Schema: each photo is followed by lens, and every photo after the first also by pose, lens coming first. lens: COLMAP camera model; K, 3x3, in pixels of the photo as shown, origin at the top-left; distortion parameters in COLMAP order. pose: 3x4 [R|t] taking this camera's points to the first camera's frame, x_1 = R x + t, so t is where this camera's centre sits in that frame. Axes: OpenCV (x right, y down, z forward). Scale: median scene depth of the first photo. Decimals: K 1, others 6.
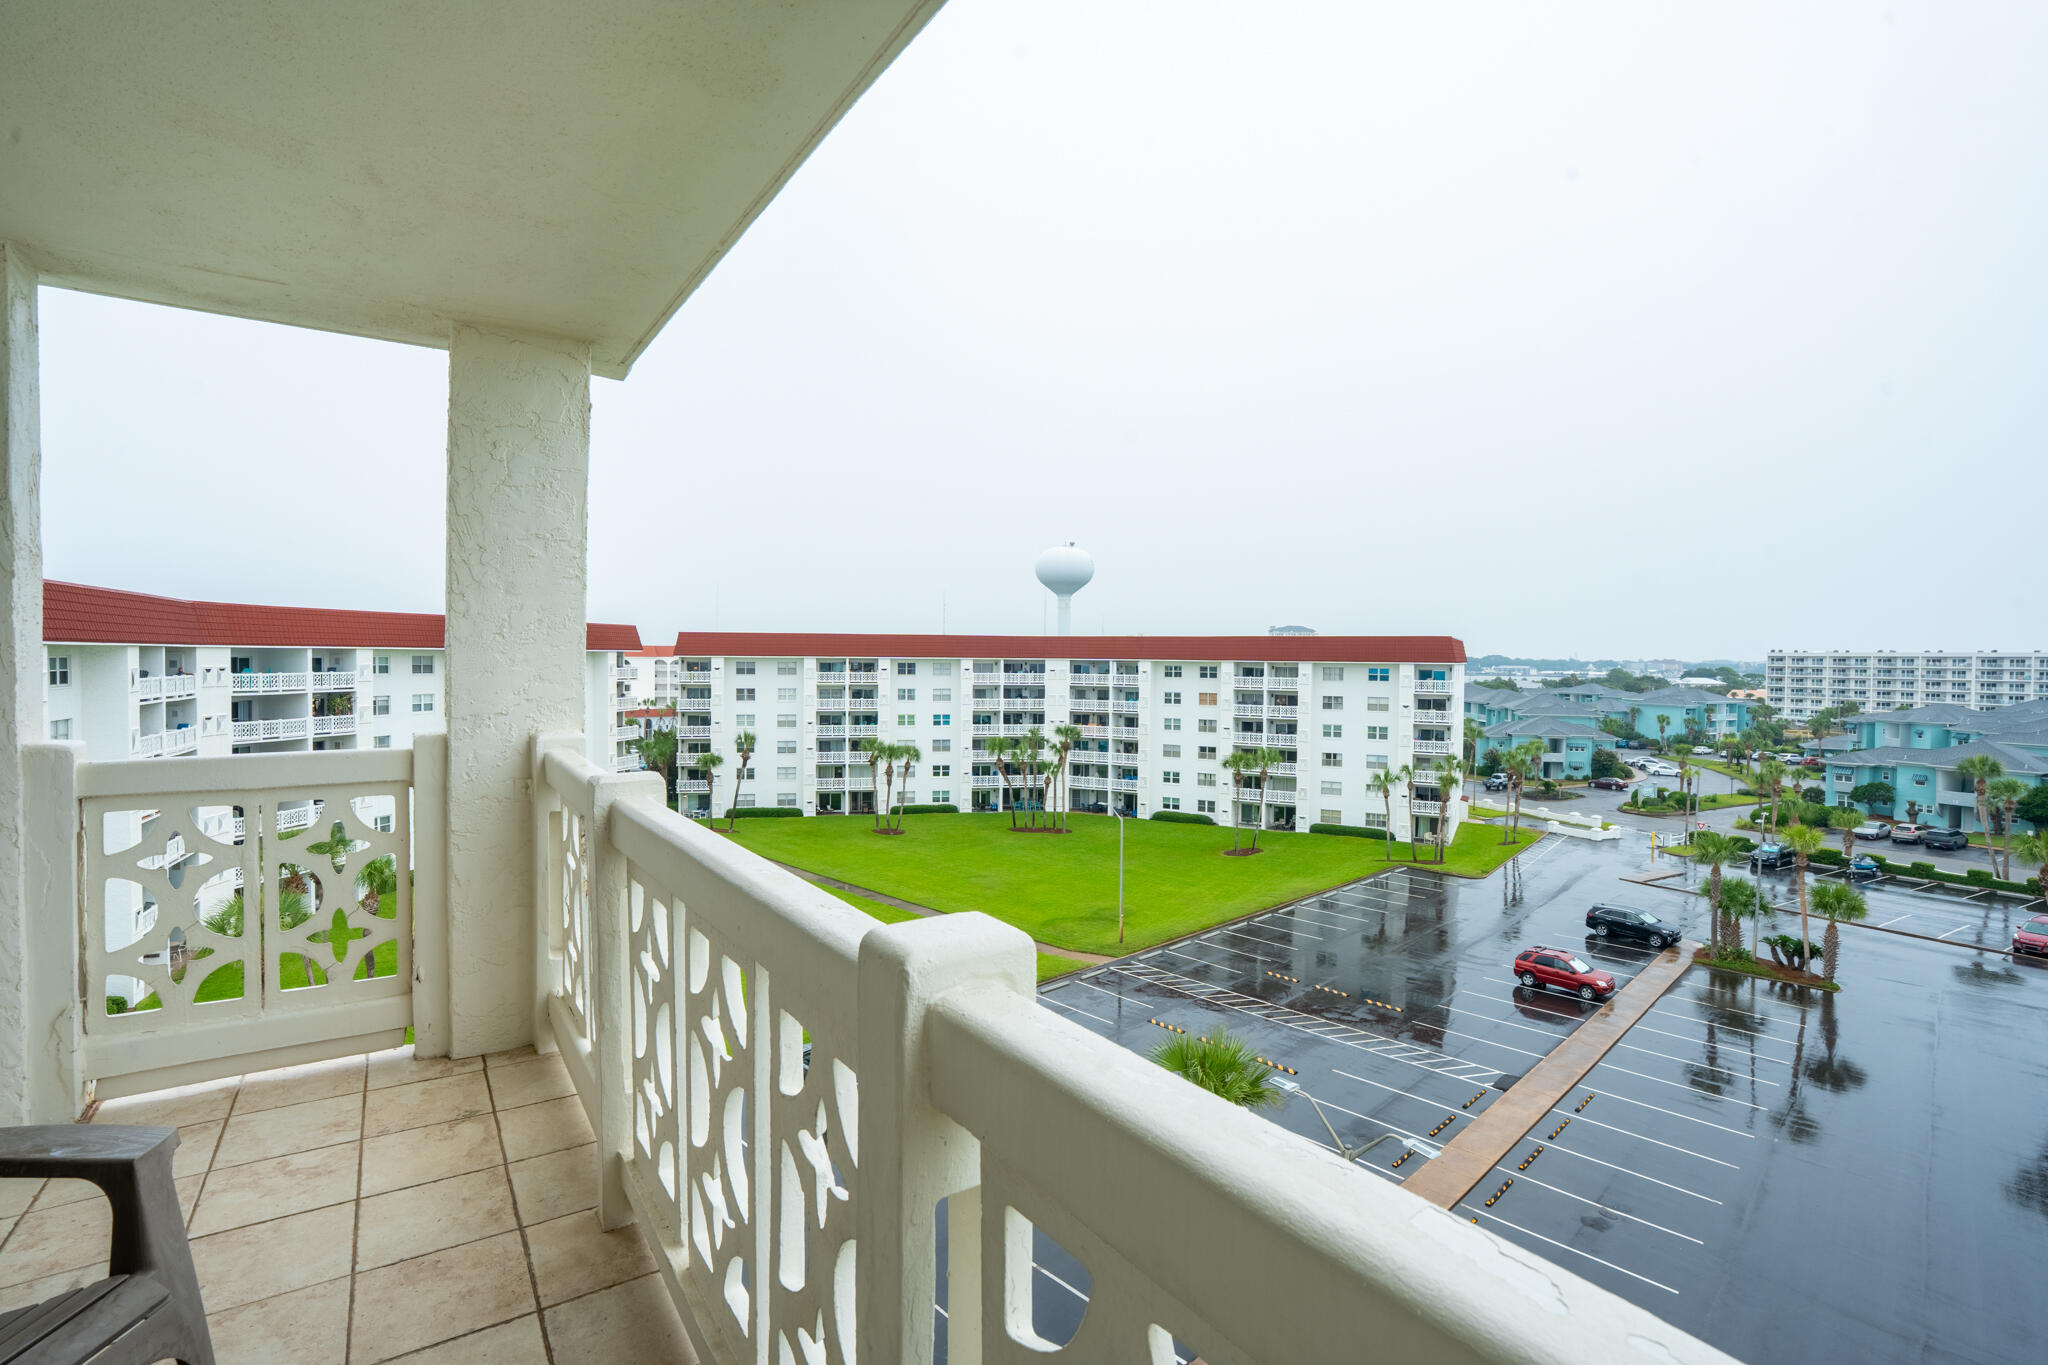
lens RADIAL K [[950.3, 0, 1019.0], [0, 950.3, 686.2], [0, 0, 1]] dist [-0.039068, 0.005664]
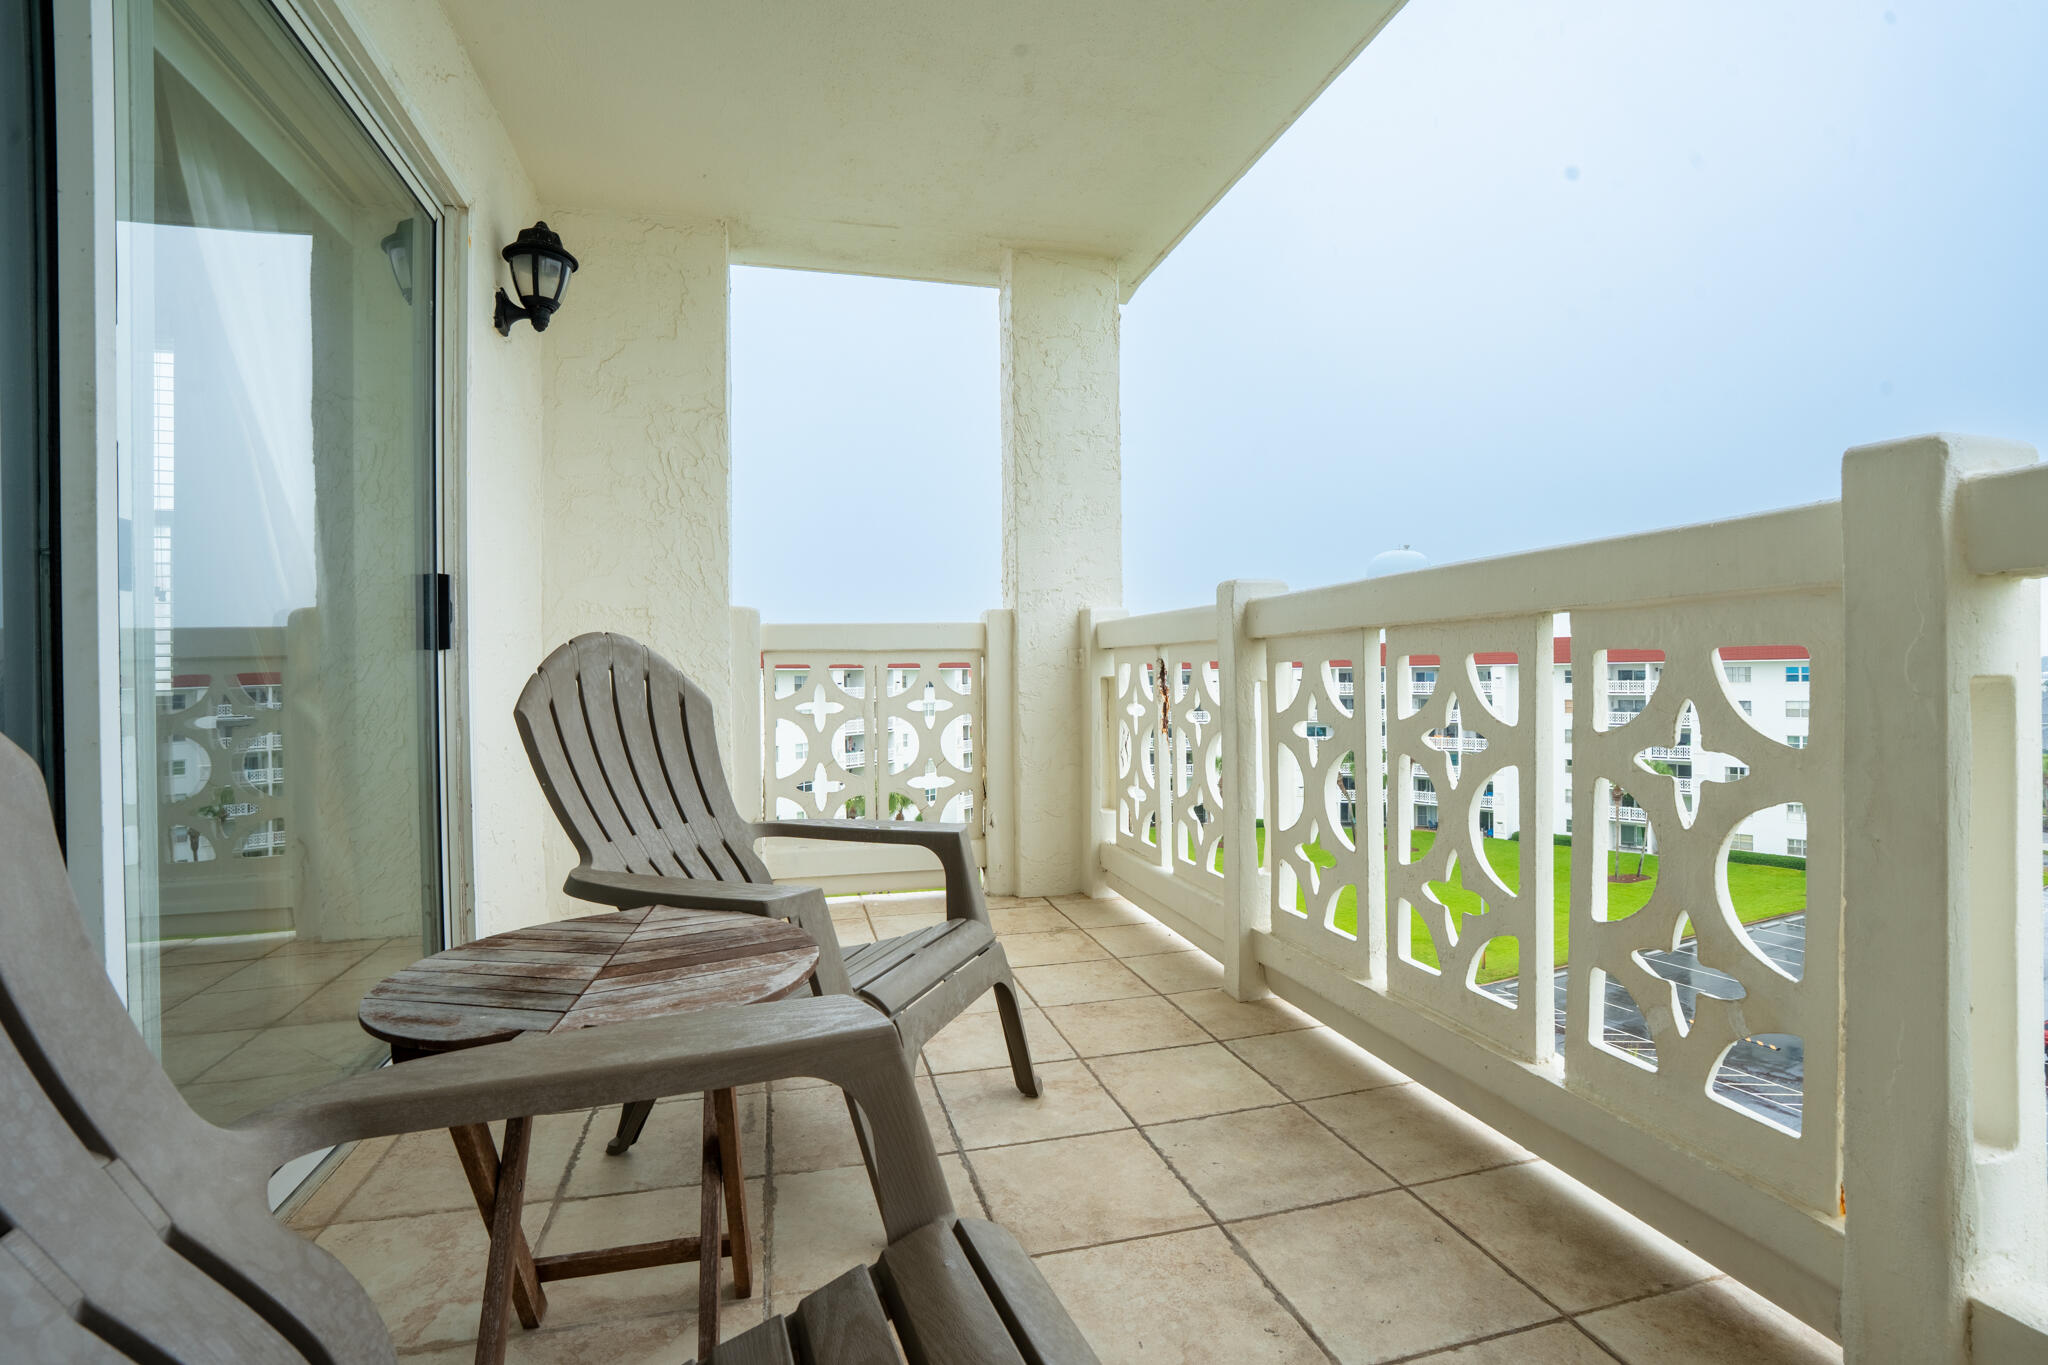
lens RADIAL K [[950.3, 0, 1030.6], [0, 950.3, 681.3], [0, 0, 1]] dist [-0.039068, 0.005664]
pose [[0.946504, -0.025180, -0.321708, -0.221263], [0.018623, 0.999552, -0.023444, 0.166637], [0.322154, 0.016199, 0.946549, -0.084997]]
